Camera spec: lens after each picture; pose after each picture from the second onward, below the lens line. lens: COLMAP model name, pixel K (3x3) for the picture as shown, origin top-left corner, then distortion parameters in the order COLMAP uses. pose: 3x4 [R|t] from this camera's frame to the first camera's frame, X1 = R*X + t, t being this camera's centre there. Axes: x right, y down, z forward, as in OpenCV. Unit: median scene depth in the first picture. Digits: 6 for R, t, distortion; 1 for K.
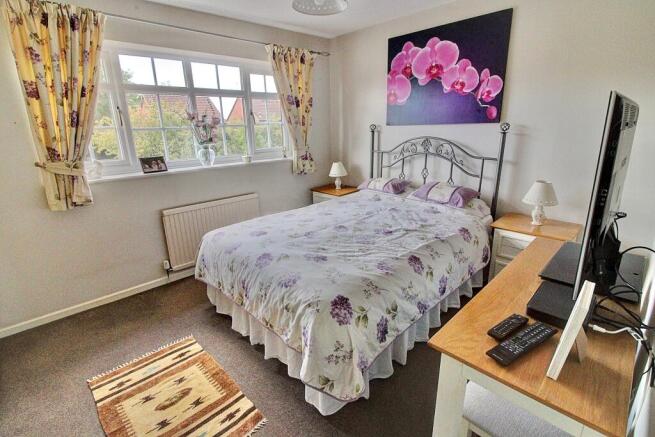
lens RADIAL K [[316.2, 0, 330.1], [0, 316.2, 216.9], [0, 0, 1]] dist [-0.012235, -0.004437]
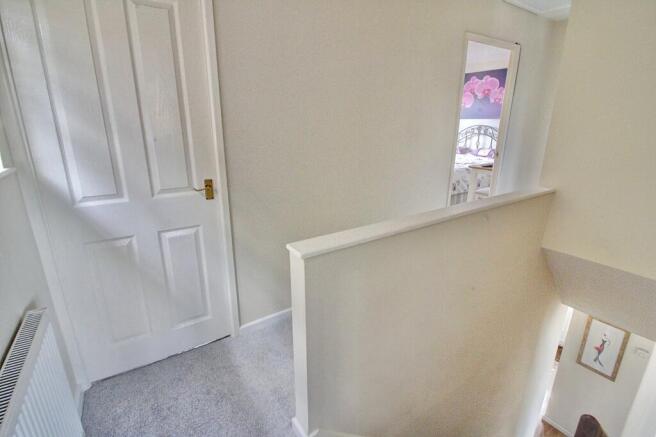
lens RADIAL K [[316.7, 0, 325.6], [0, 316.7, 217.2], [0, 0, 1]] dist [-0.012235, -0.004437]
pose [[0.980358, 0.073938, -0.182844, -0.237066], [-0.070495, 0.997192, 0.025269, 0.339053], [0.184199, -0.011883, 0.982817, -1.121692]]
